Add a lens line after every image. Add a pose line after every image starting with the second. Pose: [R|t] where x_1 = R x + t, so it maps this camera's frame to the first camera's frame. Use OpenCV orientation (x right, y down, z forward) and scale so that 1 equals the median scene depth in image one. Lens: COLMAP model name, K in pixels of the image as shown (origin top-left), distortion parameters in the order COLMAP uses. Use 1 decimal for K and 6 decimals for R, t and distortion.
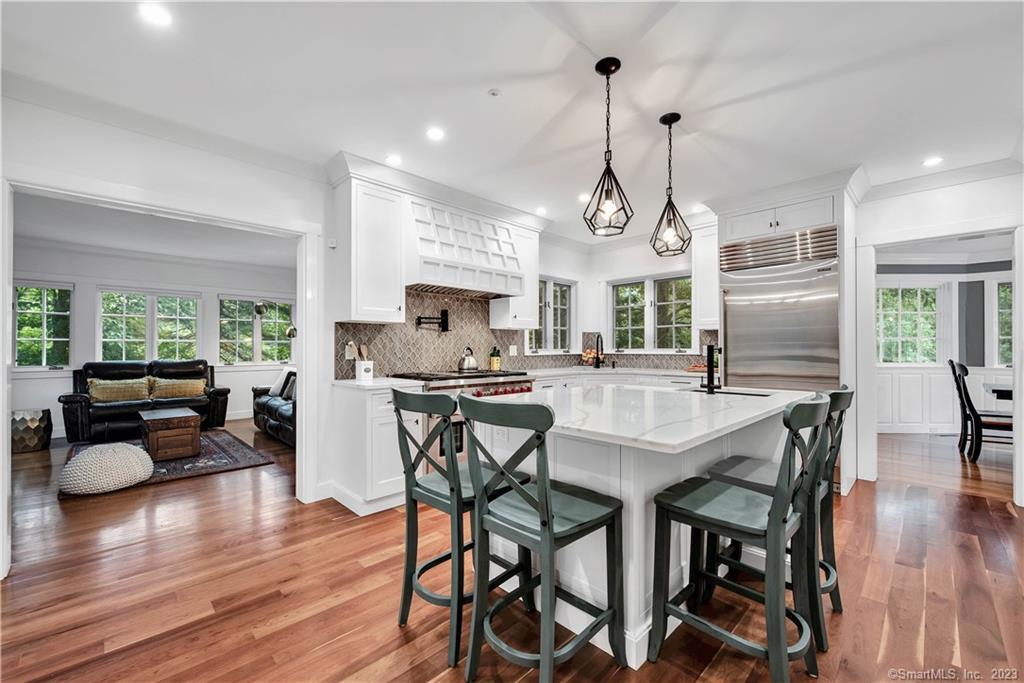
lens RADIAL K [[422.6, 0, 517.2], [0, 422.6, 341.9], [0, 0, 1]] dist [0.000557, 0.000185]
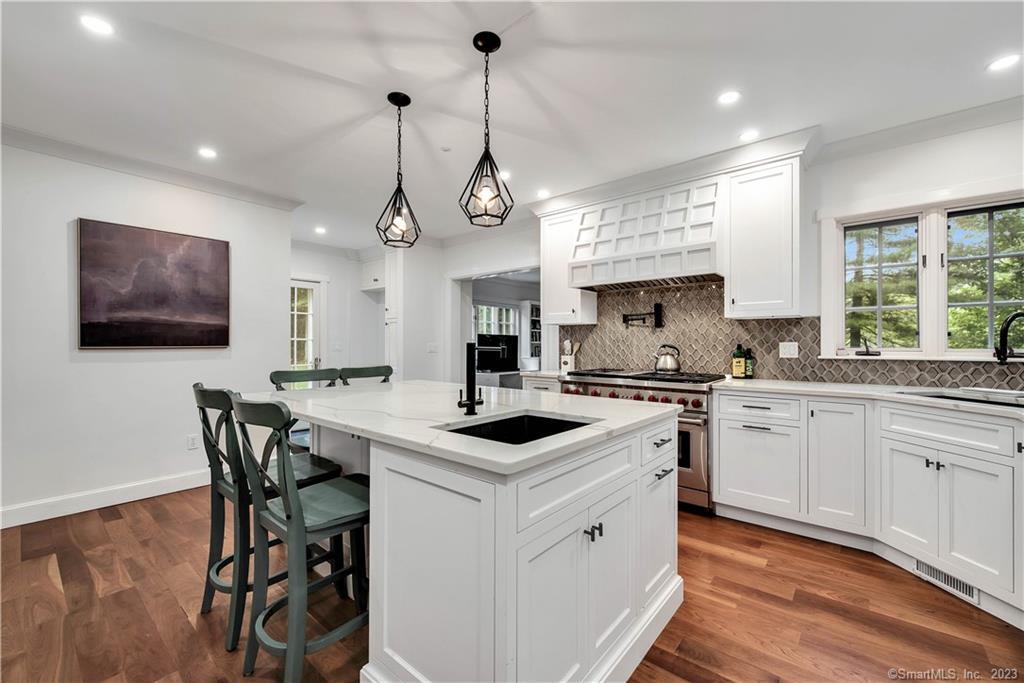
lens RADIAL K [[422.6, 0, 518.3], [0, 422.6, 341.8], [0, 0, 1]] dist [0.000557, 0.000185]
pose [[0.080514, 0.000669, -0.996753, 0.741492], [0.013066, 0.999913, 0.001726, 0.000828], [0.996668, -0.013162, 0.080498, 0.661166]]
